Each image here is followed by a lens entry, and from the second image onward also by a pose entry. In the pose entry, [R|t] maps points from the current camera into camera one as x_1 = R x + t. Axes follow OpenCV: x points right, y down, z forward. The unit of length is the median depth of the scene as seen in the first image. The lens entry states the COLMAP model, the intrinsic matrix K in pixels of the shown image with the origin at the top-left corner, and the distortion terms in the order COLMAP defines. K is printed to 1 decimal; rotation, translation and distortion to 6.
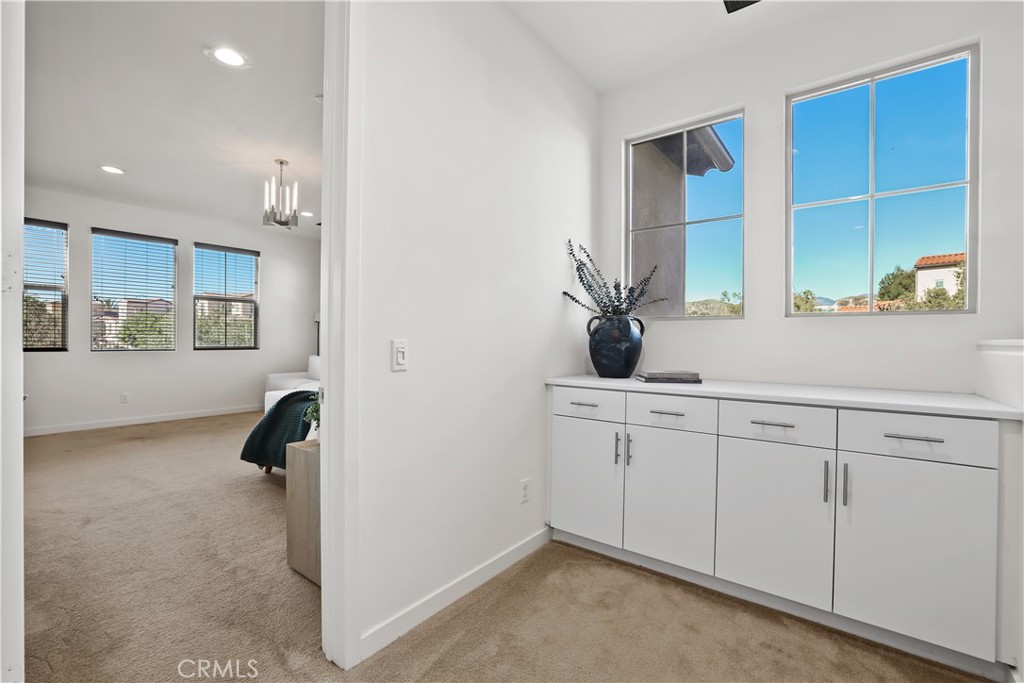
lens RADIAL K [[449.3, 0, 509.6], [0, 449.3, 342.8], [0, 0, 1]] dist [-0.017688, 0.000661]
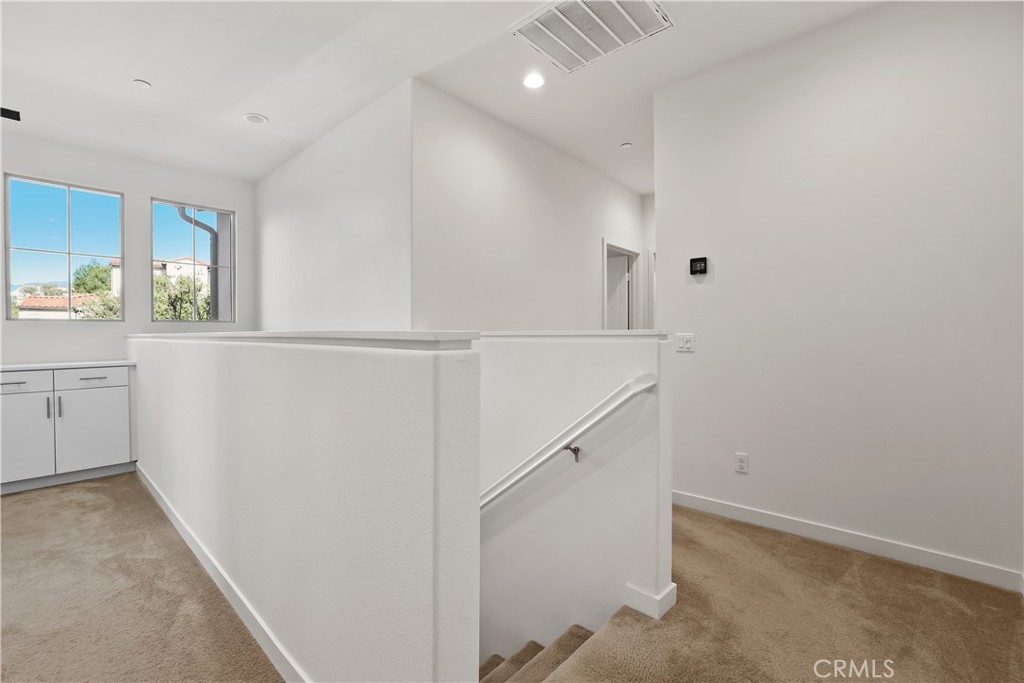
lens RADIAL K [[449.3, 0, 509.6], [0, 449.3, 342.8], [0, 0, 1]] dist [-0.017688, 0.000661]
pose [[0.099545, -0.022428, 0.994780, -0.937897], [0.007834, 0.999733, 0.021756, 0.004784], [-0.995002, 0.005627, 0.099694, -1.125788]]
